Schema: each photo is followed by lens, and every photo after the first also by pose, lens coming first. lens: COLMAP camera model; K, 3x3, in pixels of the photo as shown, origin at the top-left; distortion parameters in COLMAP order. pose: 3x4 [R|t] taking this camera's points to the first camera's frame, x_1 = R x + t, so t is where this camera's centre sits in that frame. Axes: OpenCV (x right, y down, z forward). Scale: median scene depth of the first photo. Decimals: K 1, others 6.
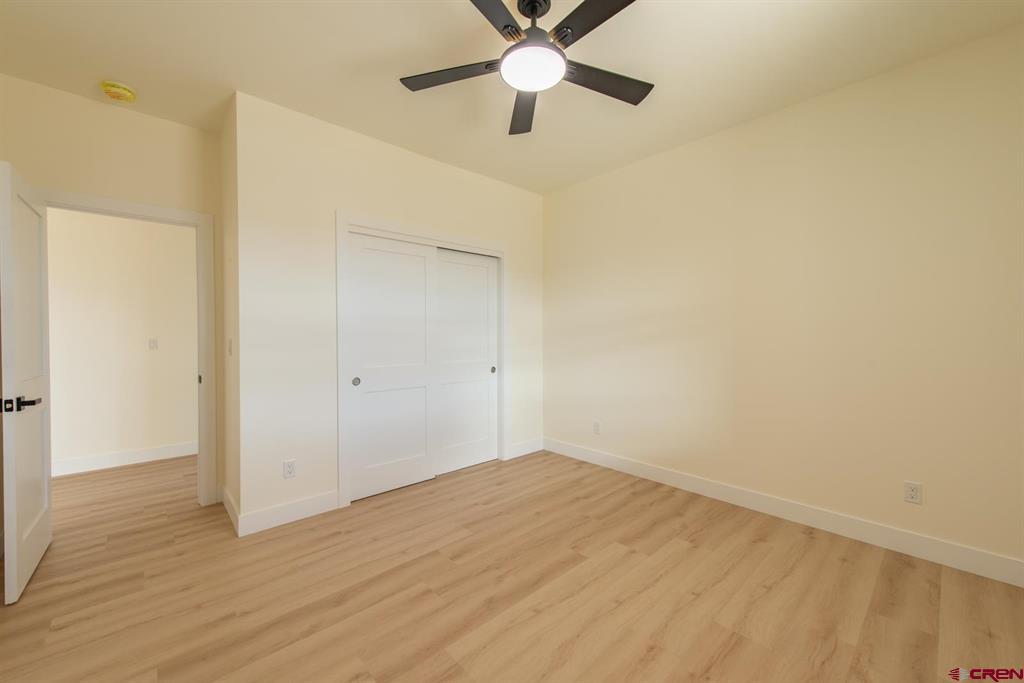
lens RADIAL K [[399.0, 0, 501.4], [0, 399.0, 332.4], [0, 0, 1]] dist [0.001511, -0.000099]
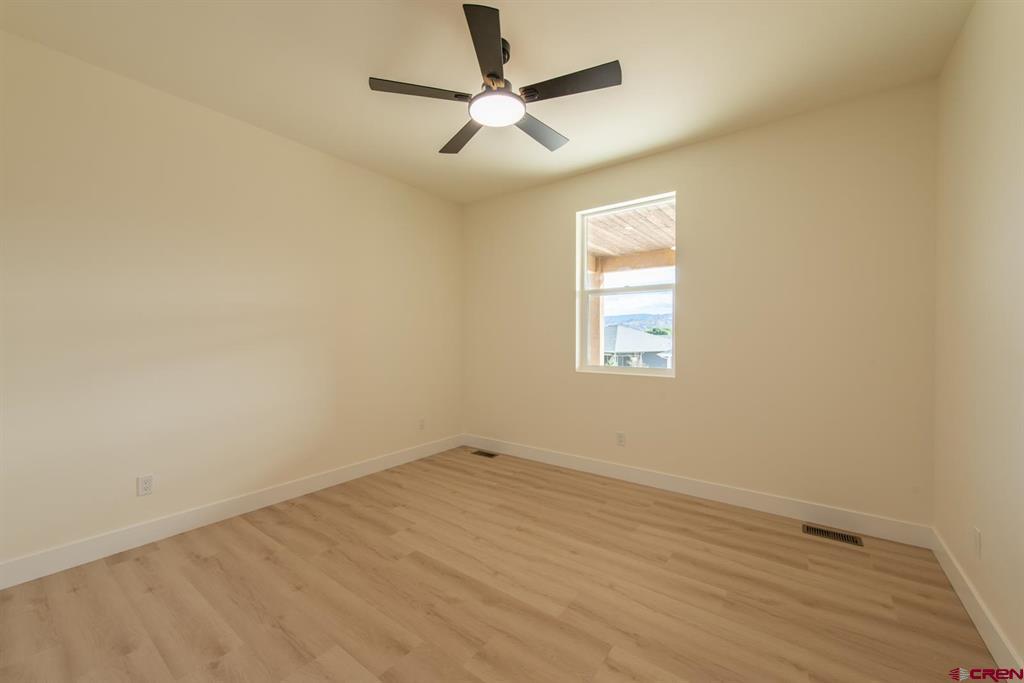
lens RADIAL K [[399.0, 0, 513.8], [0, 399.0, 344.4], [0, 0, 1]] dist [0.001511, -0.000099]
pose [[-0.202747, -0.017327, 0.979078, -0.768812], [-0.001894, 0.999849, 0.017303, 0.000275], [-0.979229, 0.001654, -0.202749, 0.856140]]
